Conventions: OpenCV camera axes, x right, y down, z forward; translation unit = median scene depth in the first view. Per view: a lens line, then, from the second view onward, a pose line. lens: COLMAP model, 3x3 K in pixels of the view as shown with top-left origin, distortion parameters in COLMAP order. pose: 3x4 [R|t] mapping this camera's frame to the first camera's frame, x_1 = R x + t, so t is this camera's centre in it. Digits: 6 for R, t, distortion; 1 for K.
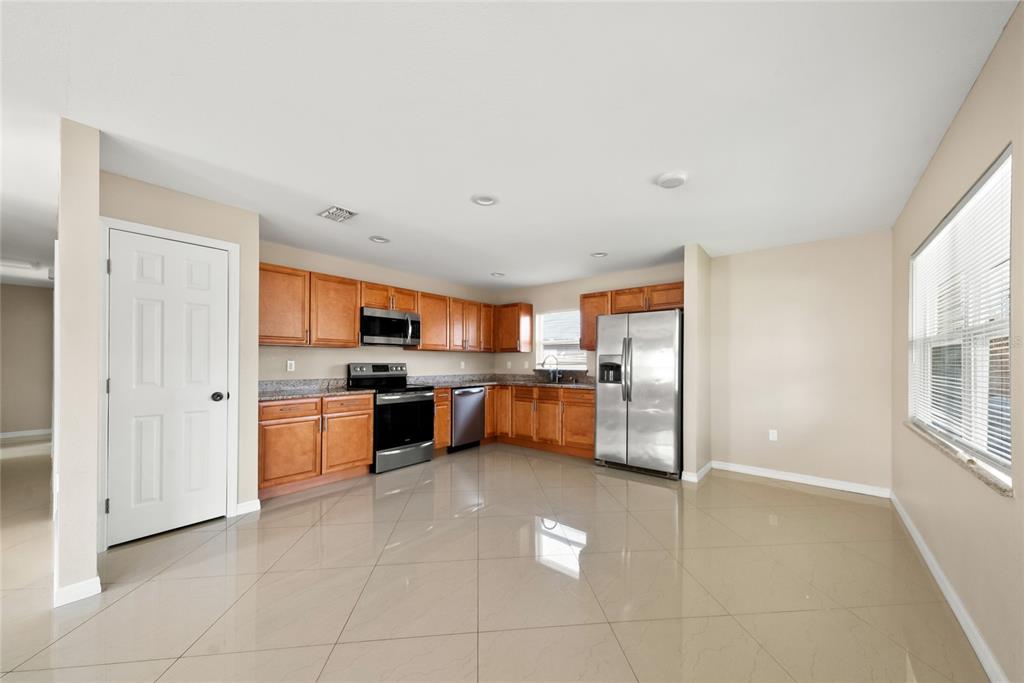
lens RADIAL K [[371.5, 0, 515.5], [0, 371.5, 362.1], [0, 0, 1]] dist [0.000243, -0.000391]
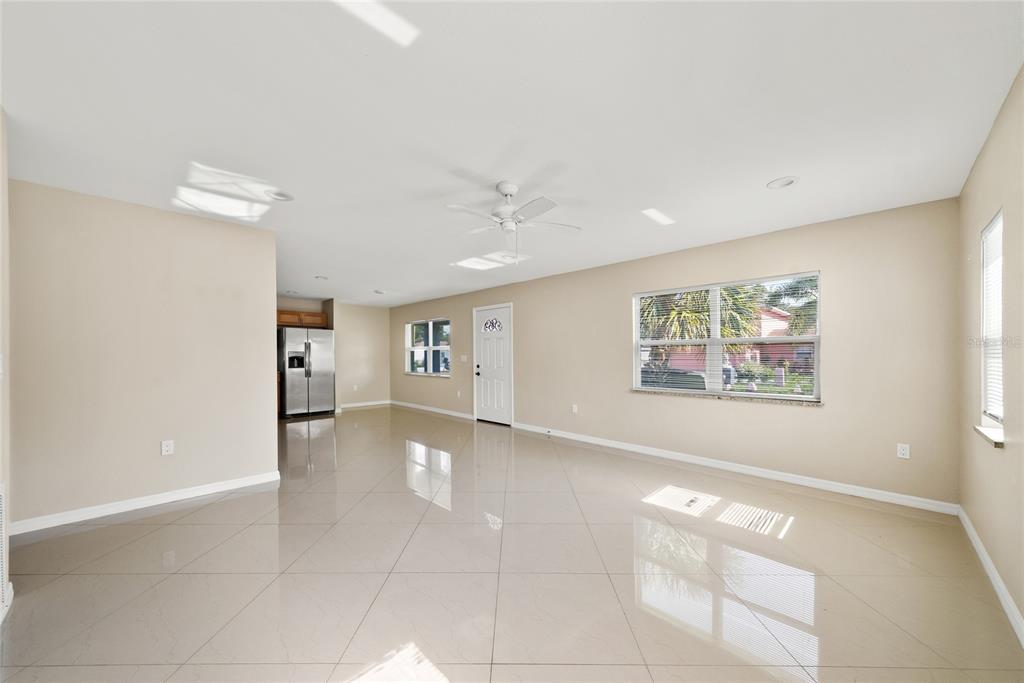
lens RADIAL K [[371.5, 0, 517.3], [0, 371.5, 347.8], [0, 0, 1]] dist [0.000243, -0.000391]
pose [[0.093369, 0.014810, 0.995521, -1.284147], [0.001956, 0.999885, -0.015058, -0.008433], [-0.995630, 0.003353, 0.093329, -0.162867]]
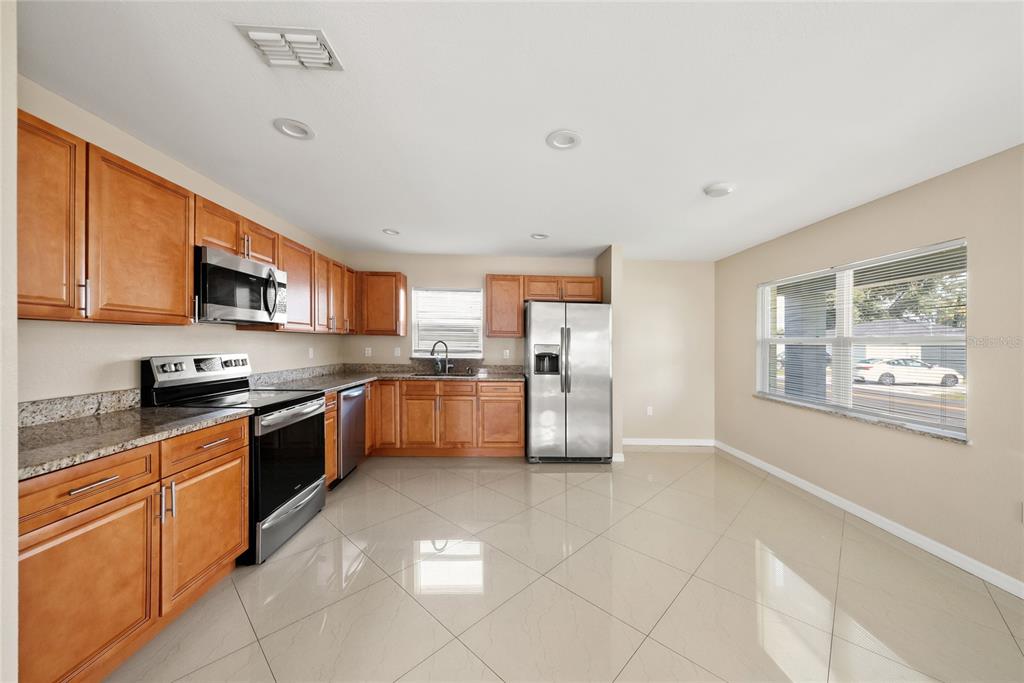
lens RADIAL K [[371.5, 0, 514.1], [0, 371.5, 341.8], [0, 0, 1]] dist [0.000243, -0.000391]
pose [[0.750500, 0.010847, 0.660782, -0.413078], [-0.013835, 0.999904, -0.000701, -0.022911], [-0.660726, -0.008616, 0.750578, 0.327399]]
